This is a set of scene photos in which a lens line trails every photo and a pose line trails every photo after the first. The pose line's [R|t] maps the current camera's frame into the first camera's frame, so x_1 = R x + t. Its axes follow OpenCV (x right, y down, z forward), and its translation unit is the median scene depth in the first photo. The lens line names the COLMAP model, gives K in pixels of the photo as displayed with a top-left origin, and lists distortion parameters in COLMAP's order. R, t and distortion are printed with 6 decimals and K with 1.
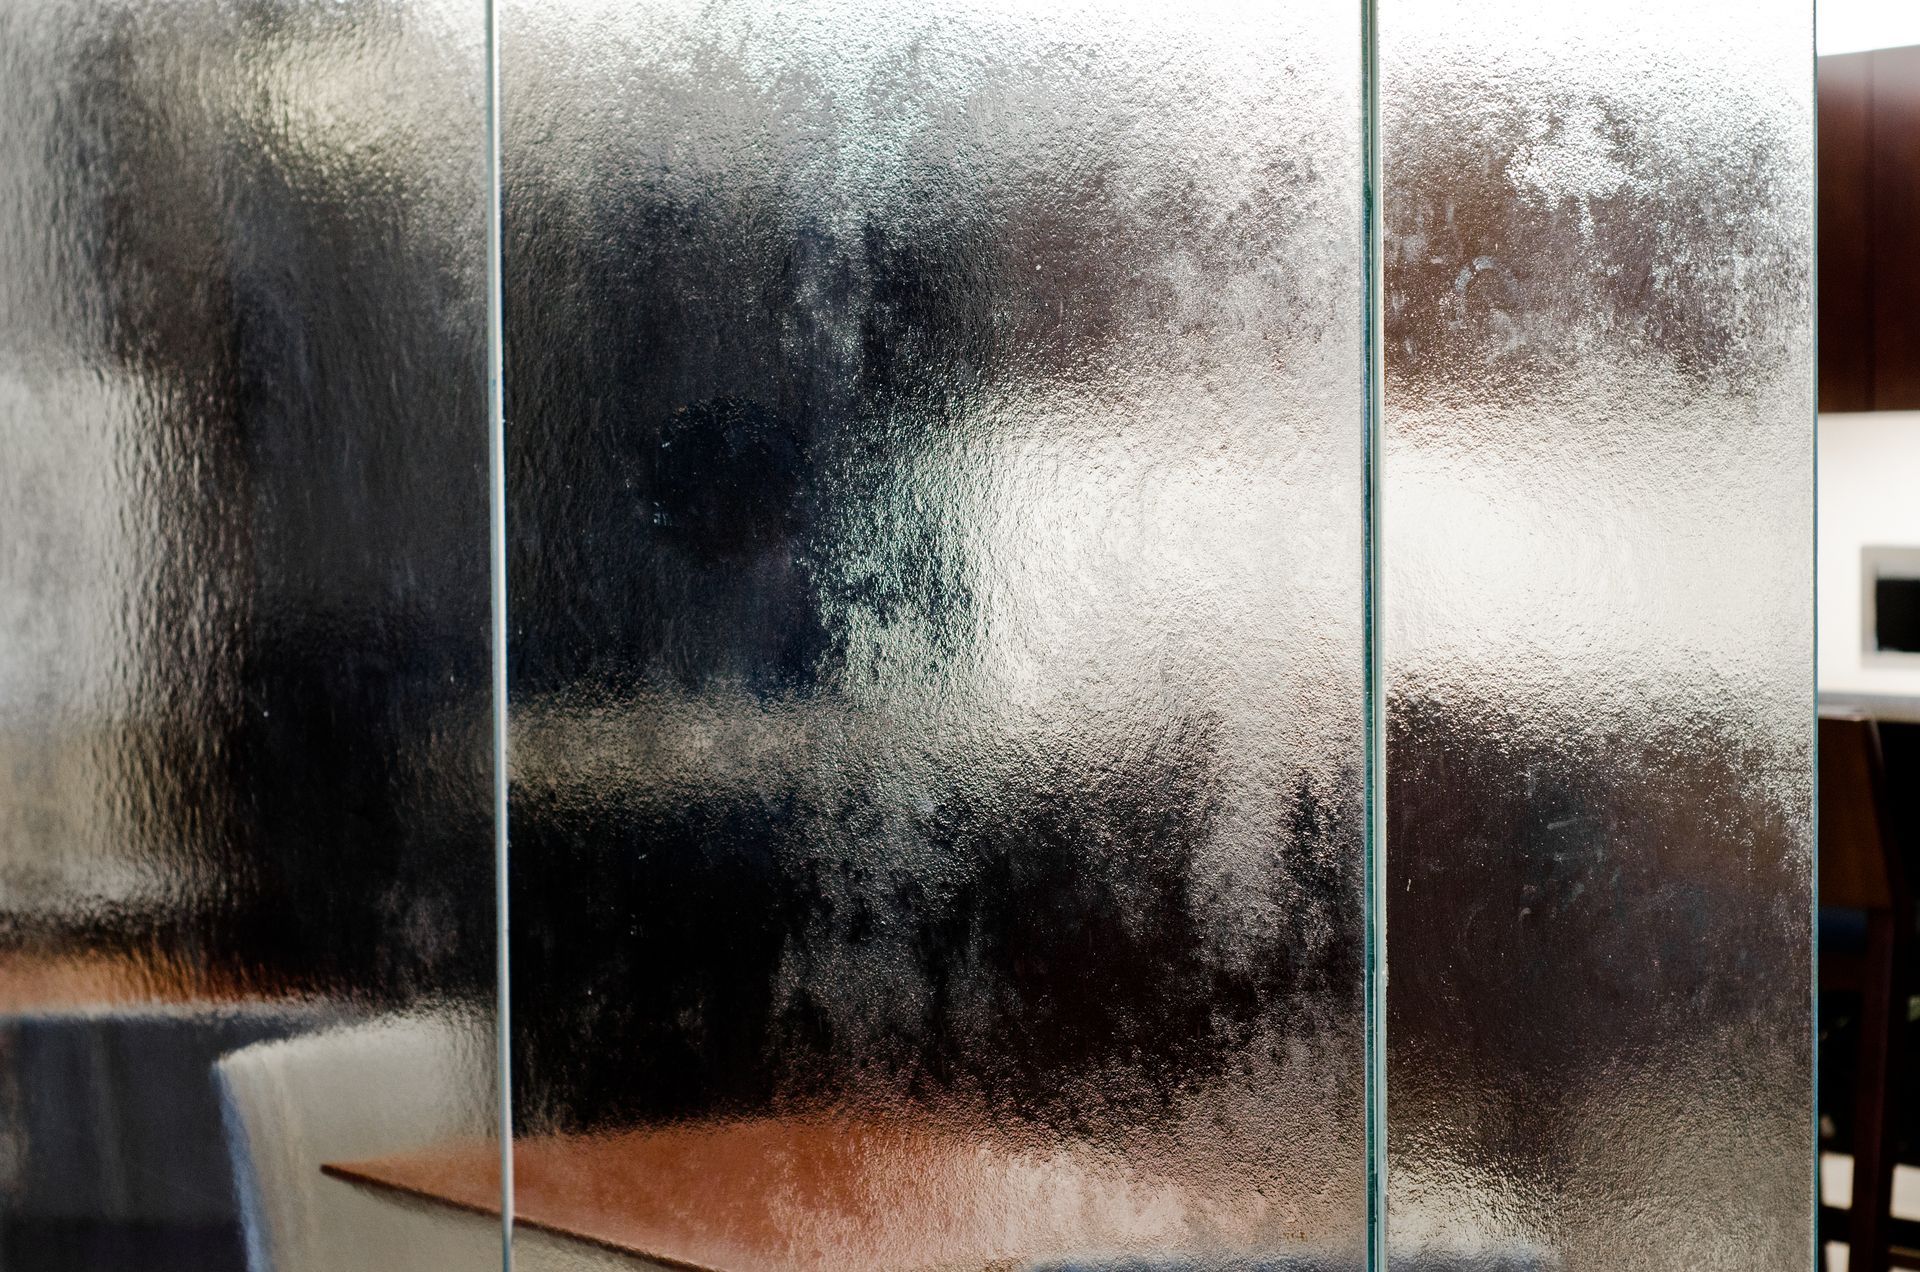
lens RADIAL K [[4476.6, 0, 960.0], [0, 4476.6, 636.0], [0, 0, 1]] dist [-0.020061, 0.642686]
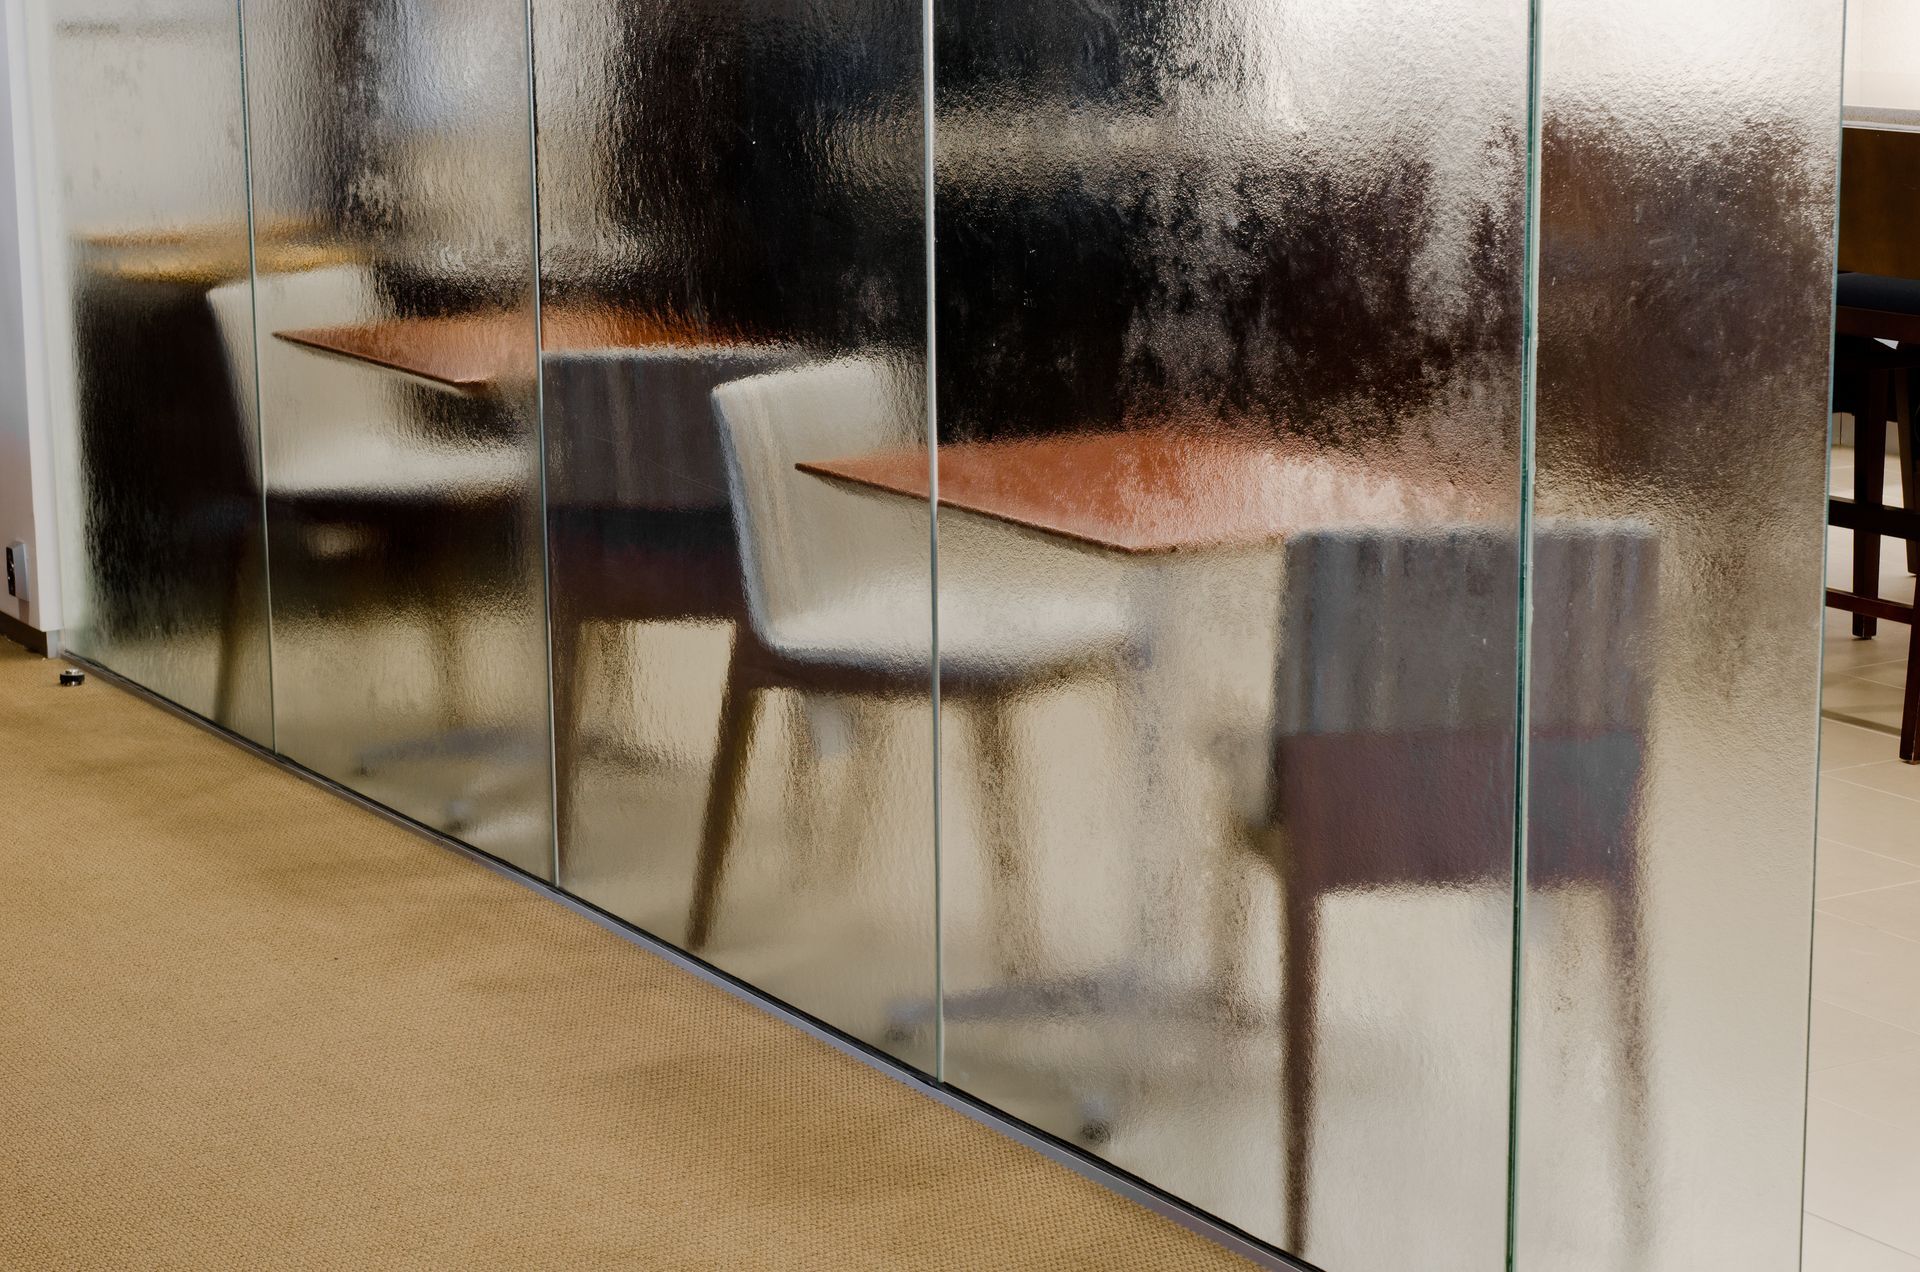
lens RADIAL K [[3925.9, 0, 960.0], [0, 3925.9, 636.0], [0, 0, 1]] dist [-0.033055, -0.208684]
pose [[0.997594, 0.012555, -0.068177, -0.007268], [-0.001785, 0.987790, 0.155782, -0.028522], [0.069300, -0.155285, 0.985436, -0.302386]]
